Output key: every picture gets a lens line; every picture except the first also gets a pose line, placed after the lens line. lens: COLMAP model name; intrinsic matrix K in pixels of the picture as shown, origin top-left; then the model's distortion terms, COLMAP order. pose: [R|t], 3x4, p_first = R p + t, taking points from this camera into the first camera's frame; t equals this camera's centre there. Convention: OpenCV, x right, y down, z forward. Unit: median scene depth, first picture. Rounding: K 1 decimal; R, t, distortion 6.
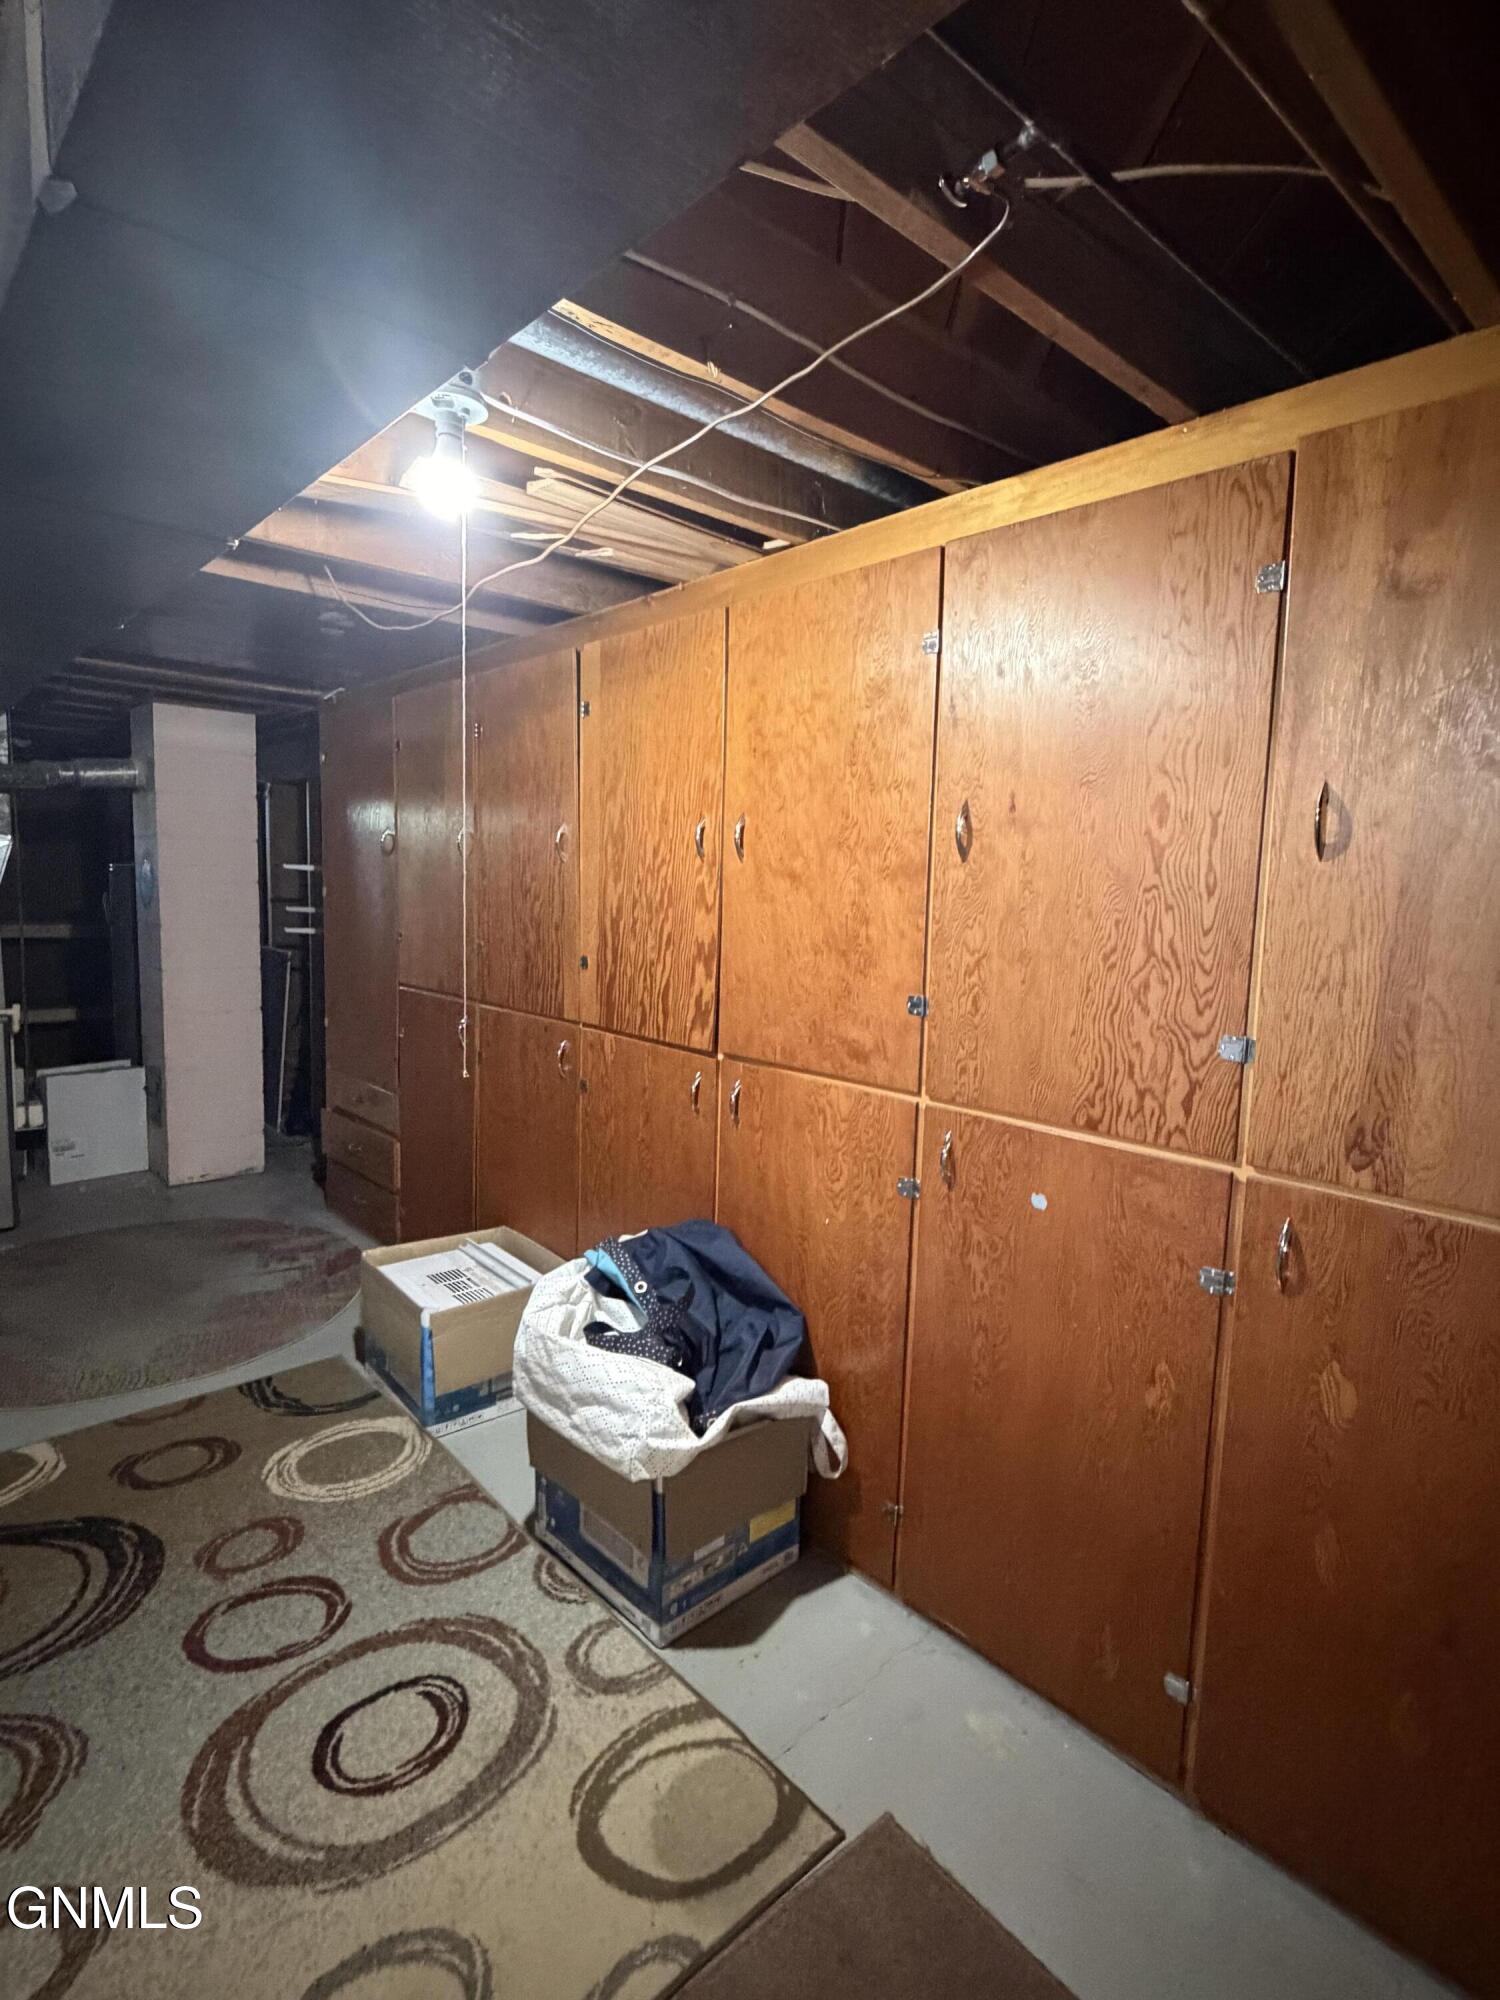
lens RADIAL K [[1008.8, 0, 742.5], [0, 1008.8, 999.9], [0, 0, 1]] dist [0.001153, 0.000008]
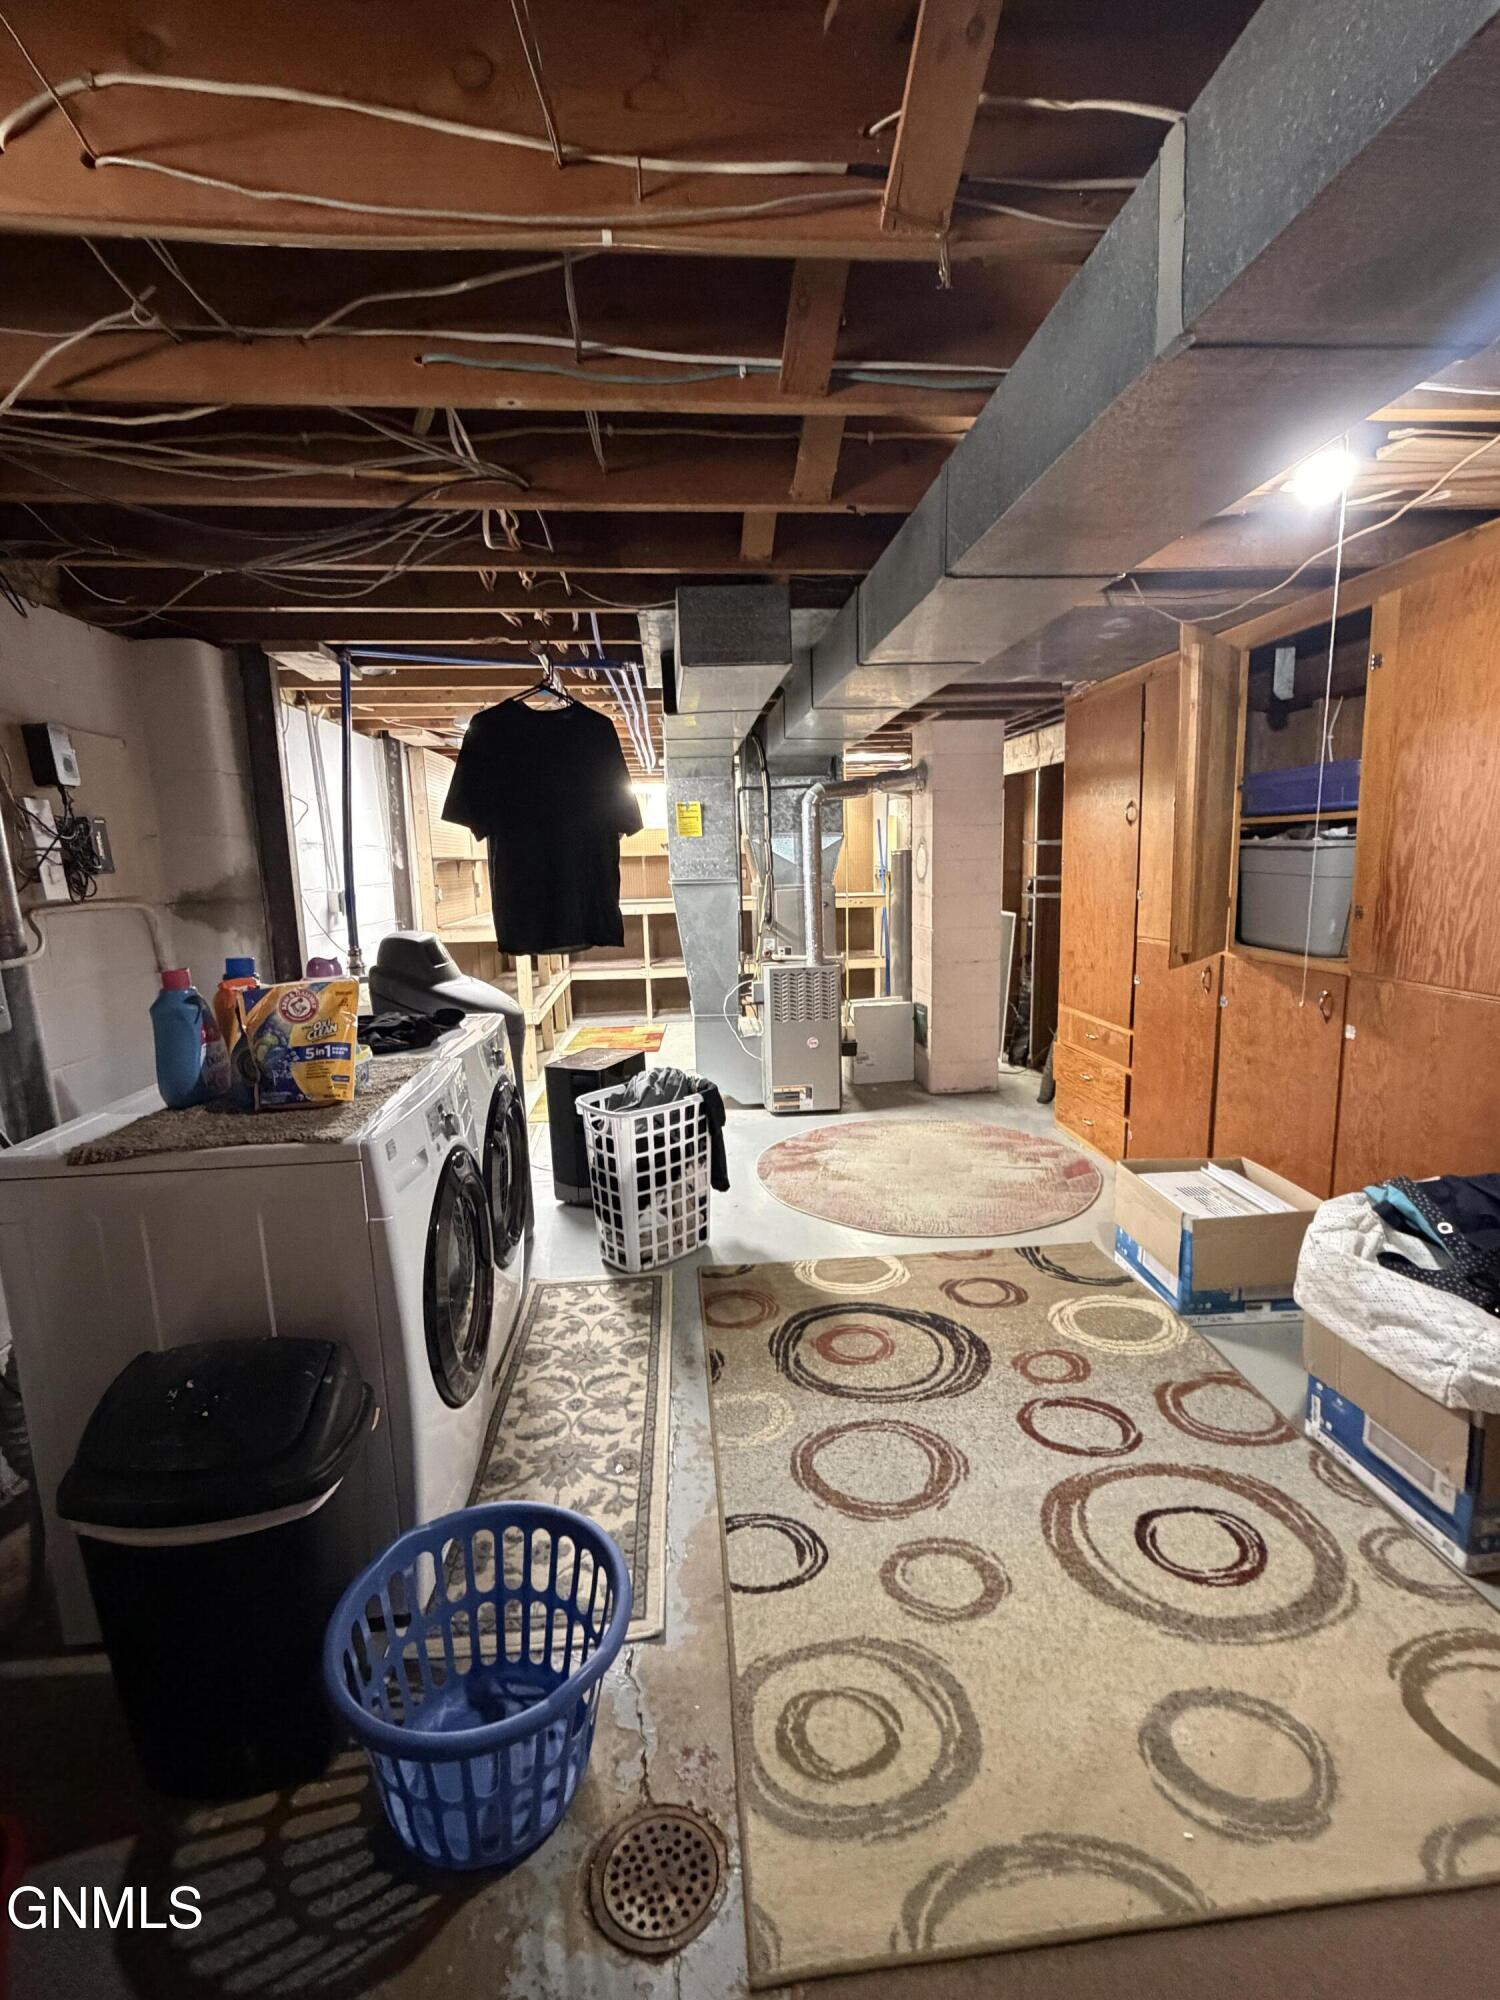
lens RADIAL K [[891.4, 0, 759.3], [0, 891.4, 1001.1], [0, 0, 1]] dist [0.000881, -0.000322]
pose [[0.795323, 0.043002, -0.604659, -0.119117], [-0.015660, 0.998605, 0.050420, 0.022242], [0.605983, -0.030632, 0.794887, -0.128052]]
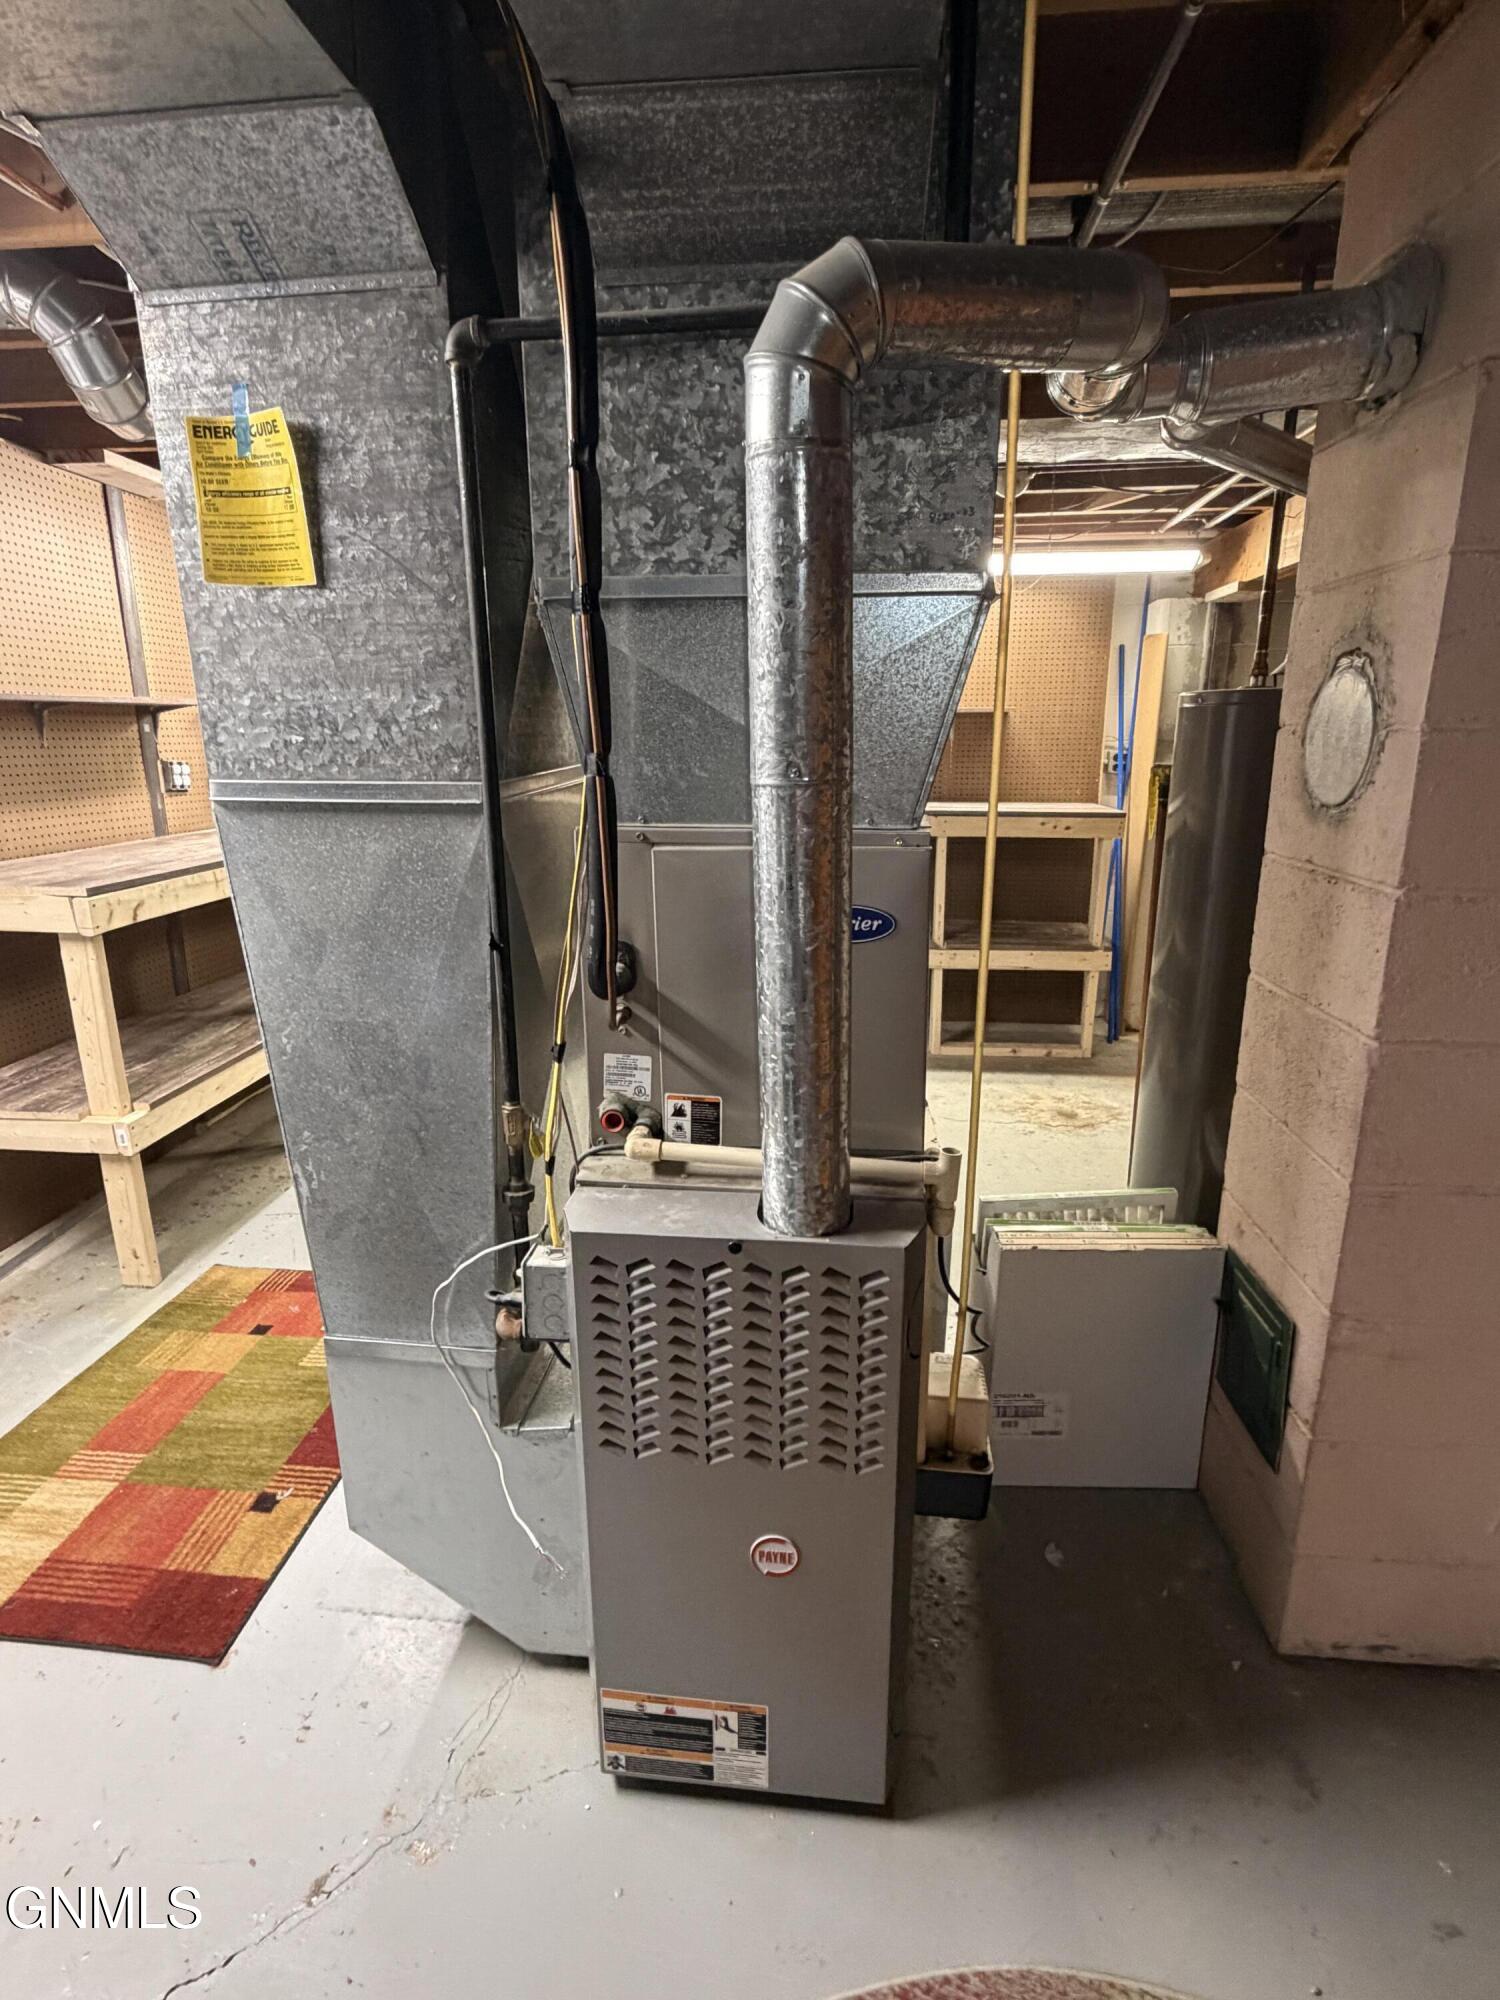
lens RADIAL K [[1008.8, 0, 742.5], [0, 1008.8, 999.9], [0, 0, 1]] dist [0.001153, 0.000008]
pose [[0.661410, 0.158949, -0.732988, -1.109998], [-0.052709, 0.984720, 0.165975, -0.175021], [0.748170, -0.071142, 0.659682, 1.534631]]
